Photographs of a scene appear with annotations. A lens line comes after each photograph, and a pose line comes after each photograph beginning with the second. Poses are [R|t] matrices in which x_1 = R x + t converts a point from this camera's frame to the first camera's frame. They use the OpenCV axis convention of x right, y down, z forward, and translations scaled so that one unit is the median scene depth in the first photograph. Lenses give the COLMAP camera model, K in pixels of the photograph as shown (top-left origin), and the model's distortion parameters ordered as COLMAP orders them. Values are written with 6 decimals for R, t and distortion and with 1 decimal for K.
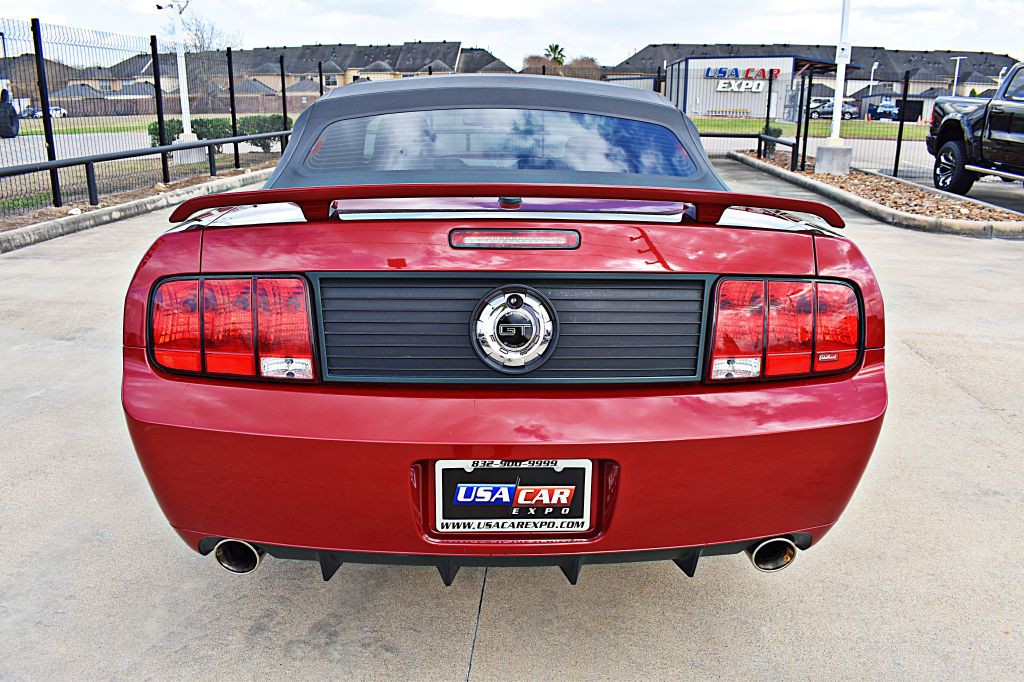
lens RADIAL K [[793.2, 0, 510.2], [0, 793.2, 334.3], [0, 0, 1]] dist [-0.102455, 0.018654]
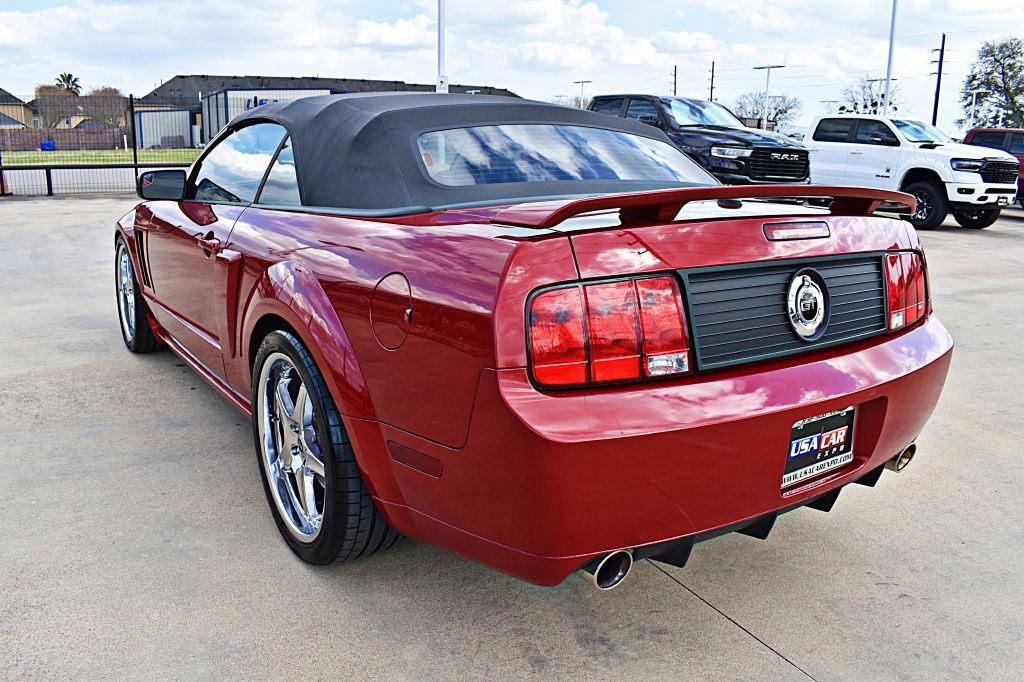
lens RADIAL K [[793.2, 0, 510.2], [0, 793.2, 334.3], [0, 0, 1]] dist [-0.102455, 0.018654]
pose [[0.842456, -0.116296, 0.526064, -0.981470], [0.136511, 0.990638, 0.000384, -0.024334], [-0.521184, 0.071490, 0.850445, 0.218435]]
